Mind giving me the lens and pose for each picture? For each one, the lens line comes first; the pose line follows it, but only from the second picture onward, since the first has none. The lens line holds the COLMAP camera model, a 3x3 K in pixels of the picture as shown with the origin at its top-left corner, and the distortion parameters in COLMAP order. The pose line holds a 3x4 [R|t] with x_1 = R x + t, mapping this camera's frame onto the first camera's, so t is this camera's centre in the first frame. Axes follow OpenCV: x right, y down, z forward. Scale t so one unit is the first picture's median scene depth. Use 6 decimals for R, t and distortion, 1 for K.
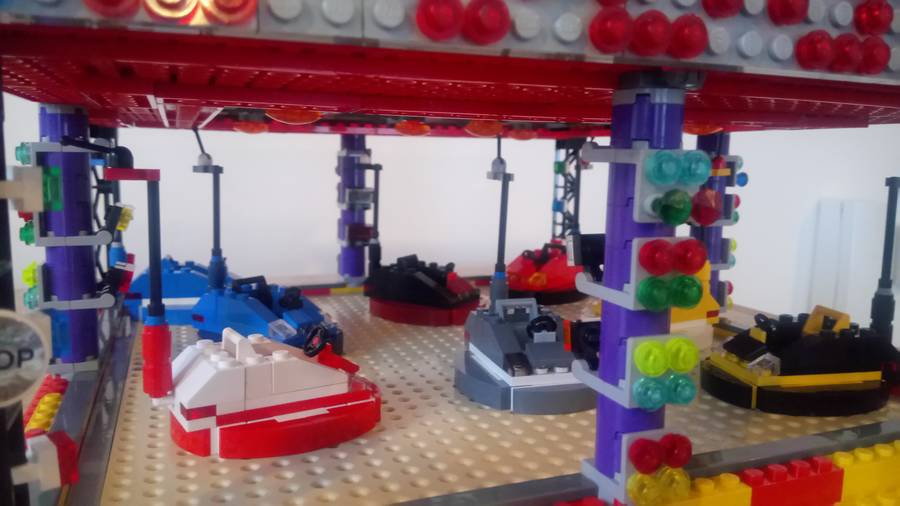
lens RADIAL K [[694.0, 0, 450.0], [0, 694.0, 253.0], [0, 0, 1]] dist [0.121384, -0.237713]
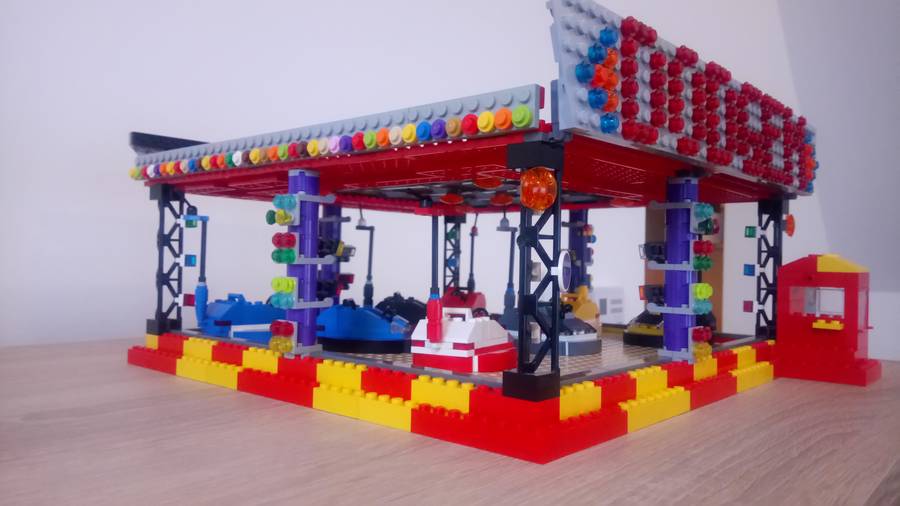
lens RADIAL K [[694.0, 0, 450.0], [0, 694.0, 253.0], [0, 0, 1]] dist [0.121384, -0.237713]
pose [[0.886118, 0.002849, 0.463451, -0.788283], [0.060416, 0.990738, -0.121606, 0.132670], [-0.459505, 0.135757, 0.877739, -0.352322]]
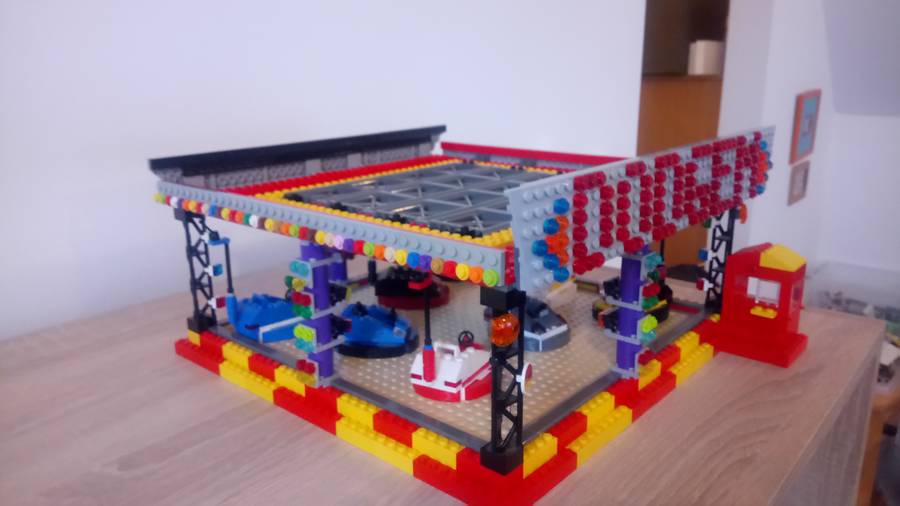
lens RADIAL K [[694.0, 0, 450.0], [0, 694.0, 253.0], [0, 0, 1]] dist [0.121384, -0.237713]
pose [[0.885657, -0.153825, 0.438120, -0.829320], [0.091807, 0.982917, 0.159517, -0.343463], [-0.455173, -0.101054, 0.884650, -0.574098]]
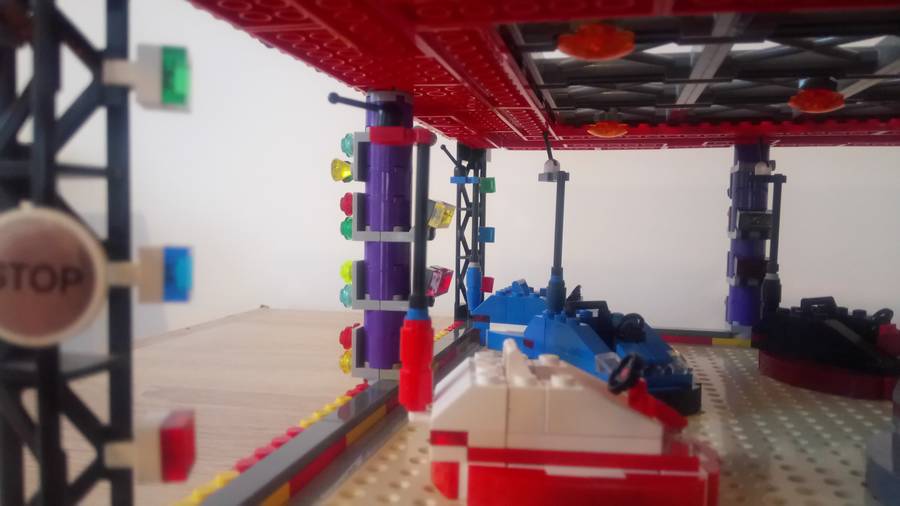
lens RADIAL K [[694.0, 0, 450.0], [0, 694.0, 253.0], [0, 0, 1]] dist [0.121384, -0.237713]
pose [[0.825227, 0.019315, -0.564470, 0.045301], [-0.075790, 0.994163, -0.076783, 0.056009], [0.559692, 0.106145, 0.821874, 0.234164]]
